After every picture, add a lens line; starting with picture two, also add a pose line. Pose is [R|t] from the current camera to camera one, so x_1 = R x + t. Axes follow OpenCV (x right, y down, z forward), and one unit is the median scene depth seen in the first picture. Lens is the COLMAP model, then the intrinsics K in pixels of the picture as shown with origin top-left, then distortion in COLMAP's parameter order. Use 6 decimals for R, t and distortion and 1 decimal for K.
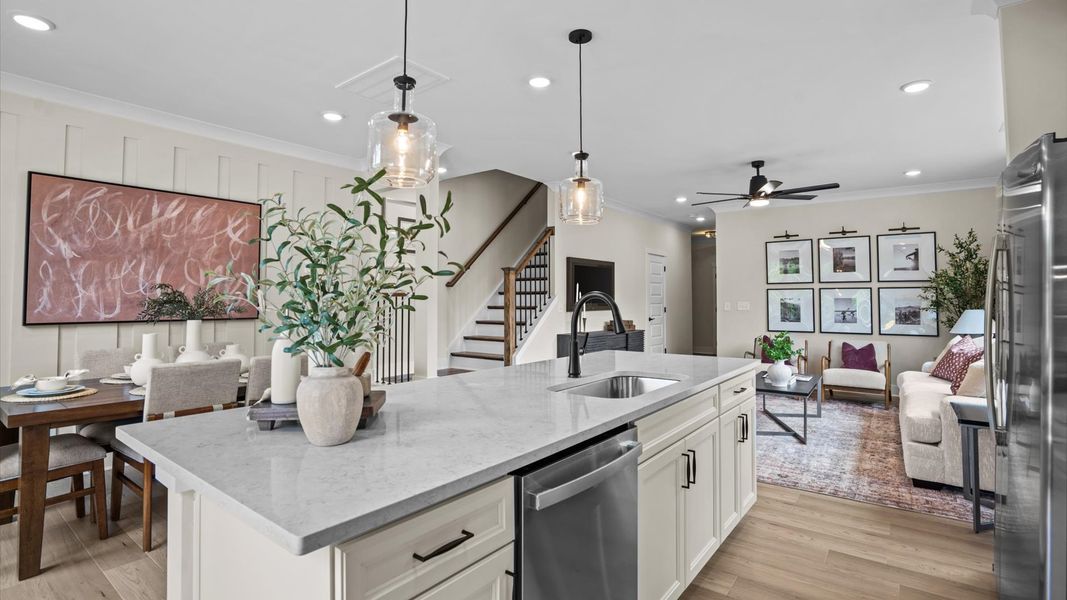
lens RADIAL K [[491.4, 0, 529.2], [0, 491.4, 282.1], [0, 0, 1]] dist [-0.024412, 0.001849]
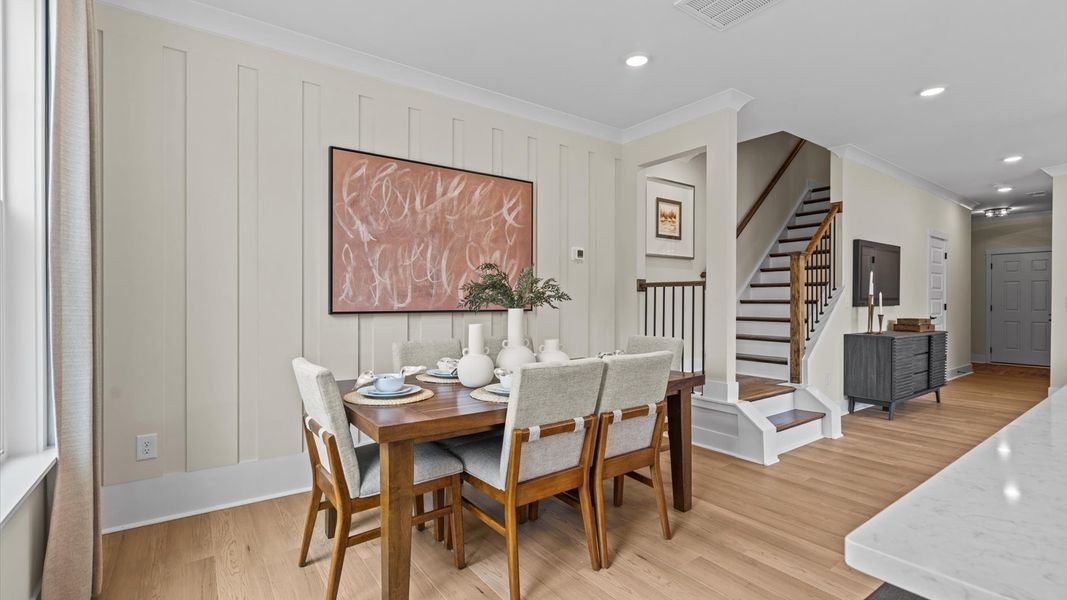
lens RADIAL K [[491.4, 0, 560.8], [0, 491.4, 301.1], [0, 0, 1]] dist [-0.024412, 0.001849]
pose [[0.964342, 0.003141, -0.264639, -0.329343], [0.007551, 0.999196, 0.039374, 0.027586], [0.264550, -0.039969, 0.963543, 0.183081]]
